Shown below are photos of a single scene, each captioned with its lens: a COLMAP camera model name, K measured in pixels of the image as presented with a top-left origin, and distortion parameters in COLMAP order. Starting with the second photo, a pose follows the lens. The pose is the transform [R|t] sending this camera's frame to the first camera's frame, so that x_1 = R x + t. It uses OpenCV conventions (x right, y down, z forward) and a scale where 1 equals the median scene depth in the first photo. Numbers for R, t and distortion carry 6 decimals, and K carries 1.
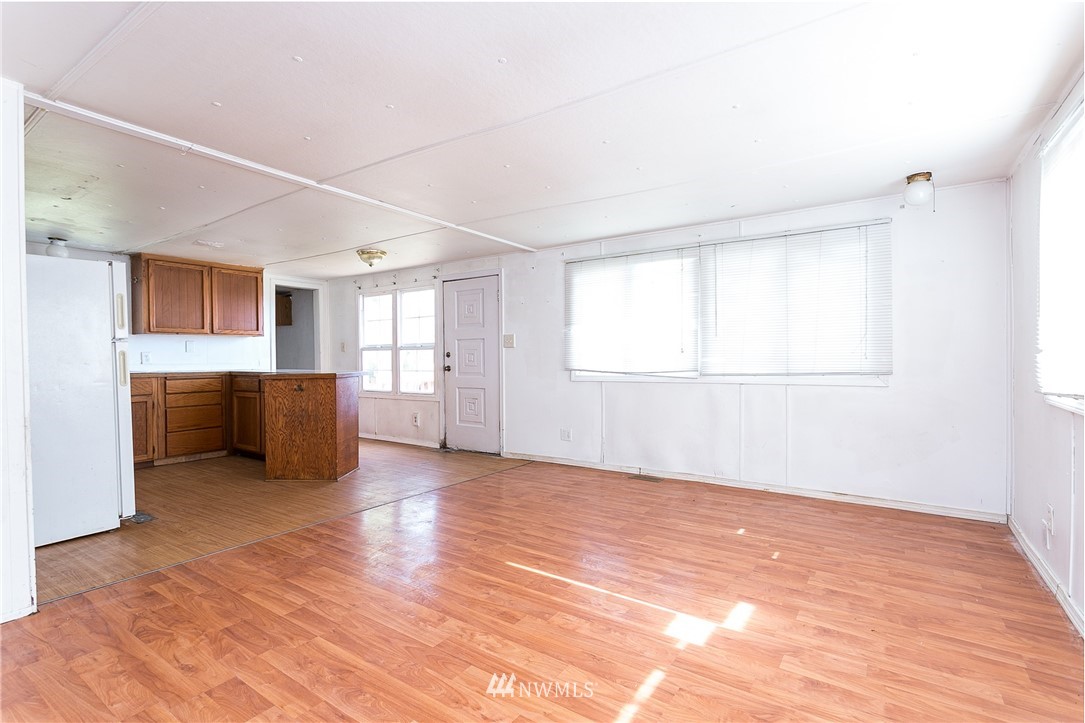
lens RADIAL K [[511.4, 0, 542.5], [0, 511.4, 361.5], [0, 0, 1]] dist [0.000986, 0.001021]
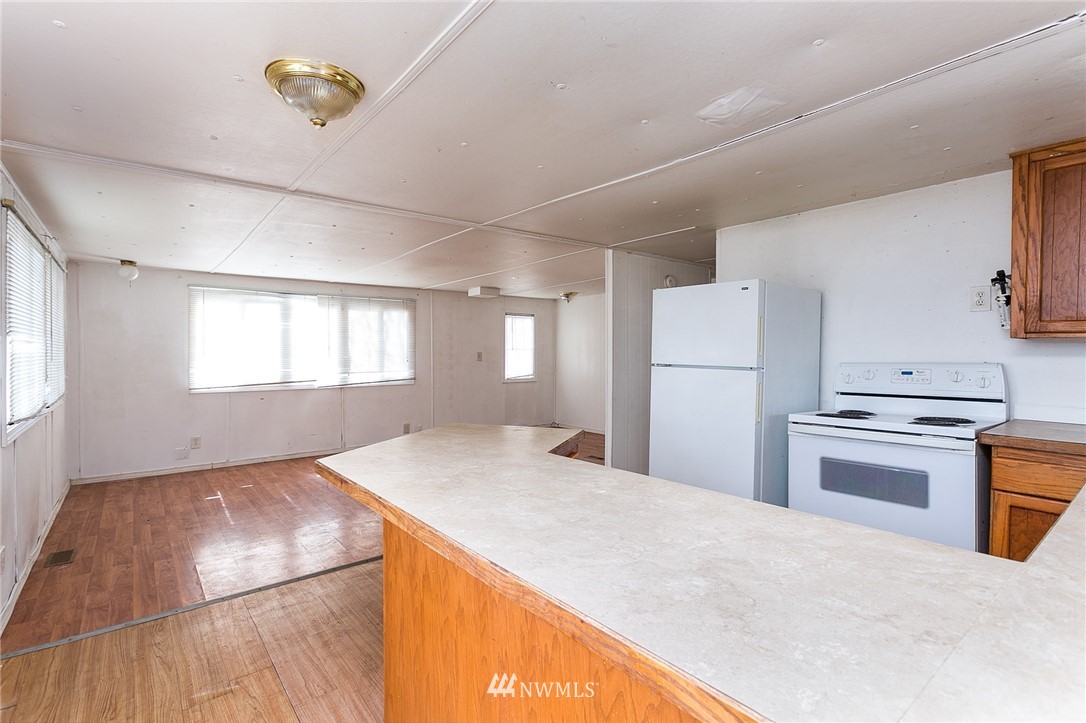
lens RADIAL K [[530.5, 0, 543.0], [0, 530.5, 361.5], [0, 0, 1]] dist [0.049744, 0.000228]
pose [[-0.957141, 0.003812, 0.289597, -0.656485], [0.010651, 0.999700, 0.022042, -0.054289], [-0.289426, 0.024182, -0.956895, 1.506086]]
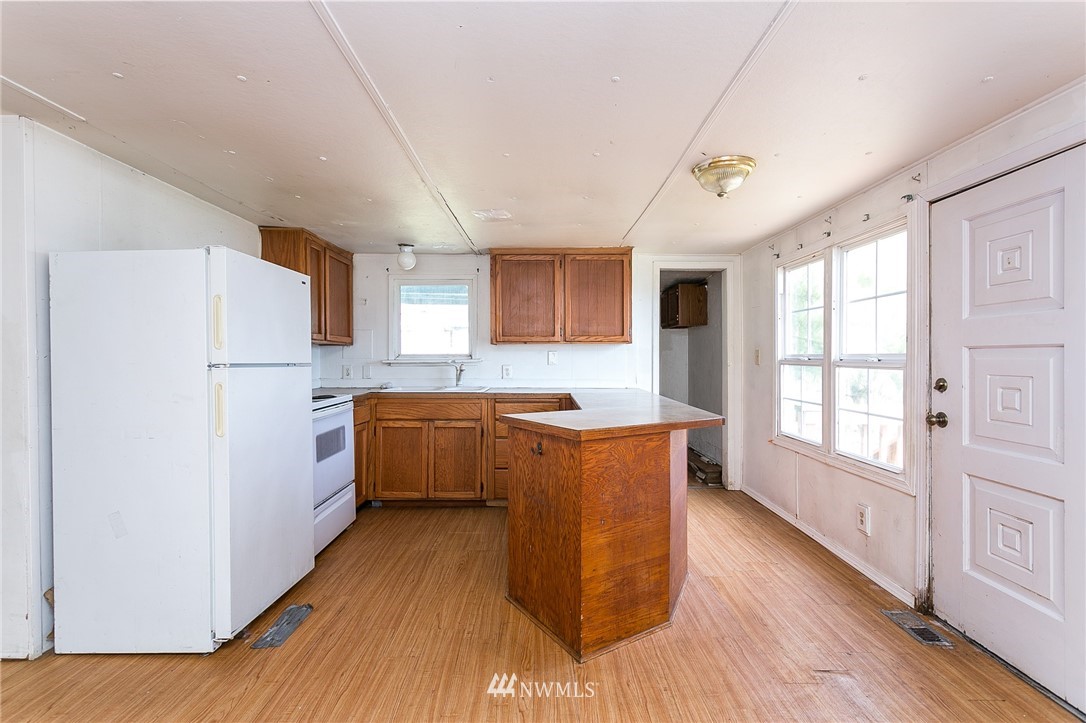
lens RADIAL K [[511.9, 0, 543.0], [0, 511.9, 361.5], [0, 0, 1]] dist [0.000986, 0.001021]
pose [[0.558364, 0.017726, -0.829407, -0.037191], [-0.012589, 0.999838, 0.012893, -0.044097], [0.829501, 0.003242, 0.558496, 0.700477]]
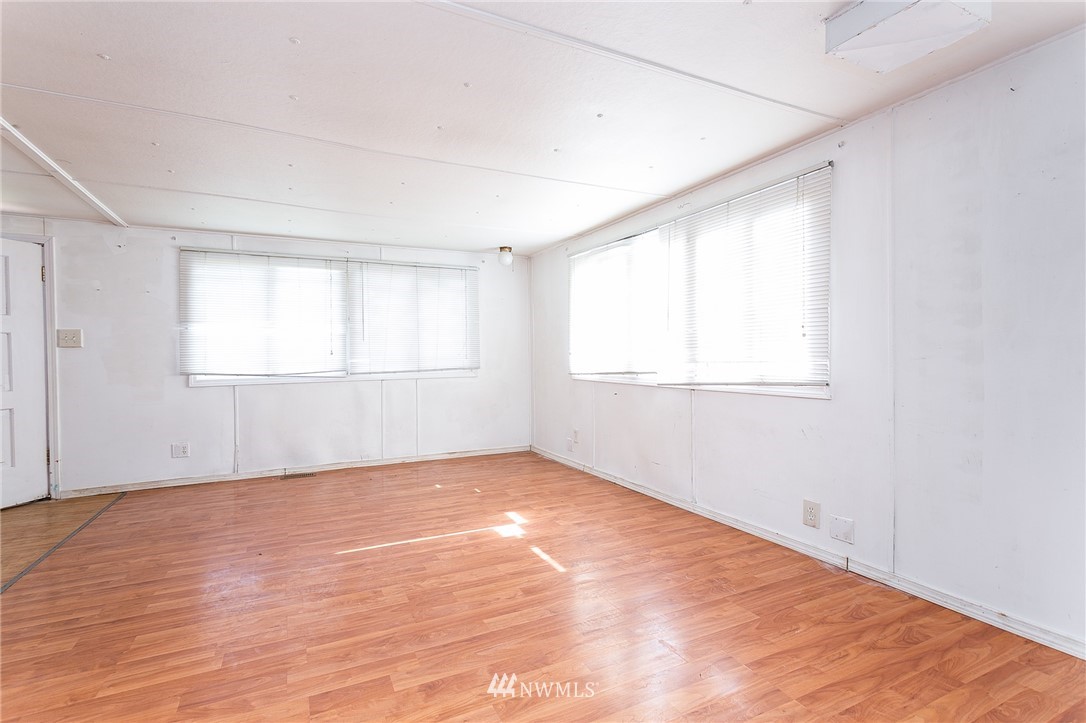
lens RADIAL K [[511.9, 0, 543.0], [0, 511.9, 361.5], [0, 0, 1]] dist [0.000986, 0.001021]
pose [[0.490160, -0.010662, 0.871567, -0.441291], [0.014903, 0.999882, 0.003850, 0.000423], [-0.871505, 0.011102, 0.490261, 0.056453]]
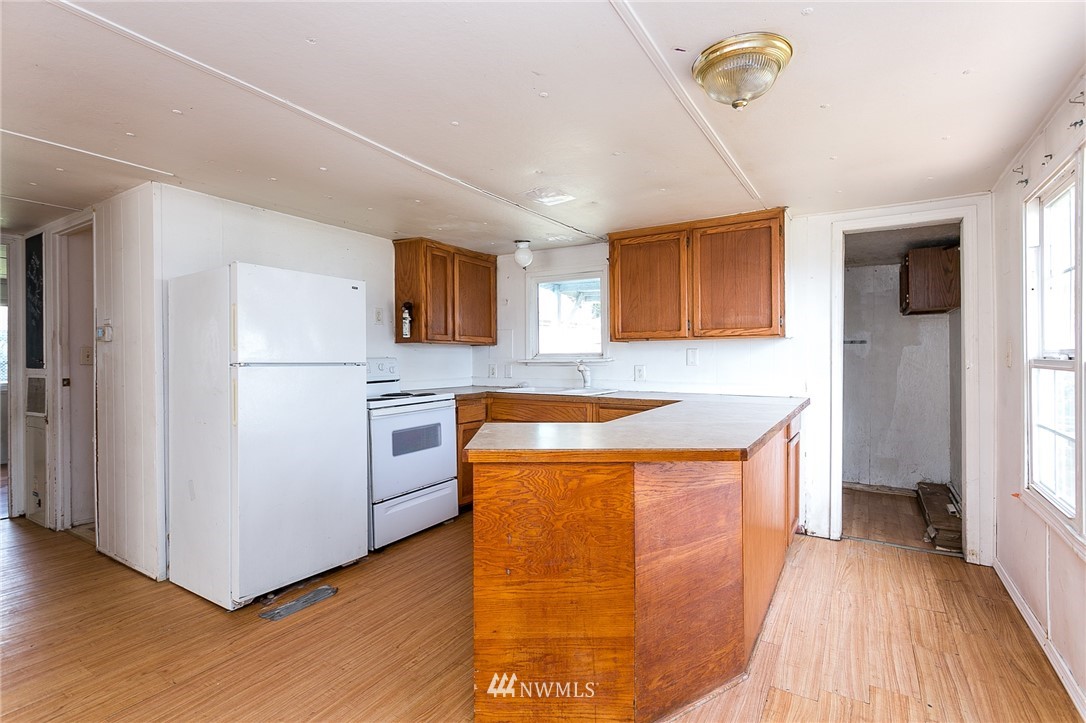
lens RADIAL K [[517.9, 0, 540.9], [0, 517.9, 360.3], [0, 0, 1]] dist [0.000746, 0.000743]
pose [[0.032125, 0.017241, -0.999335, -0.031935], [-0.005451, 0.999839, 0.017075, -0.046185], [0.999469, 0.004898, 0.032214, 1.020028]]
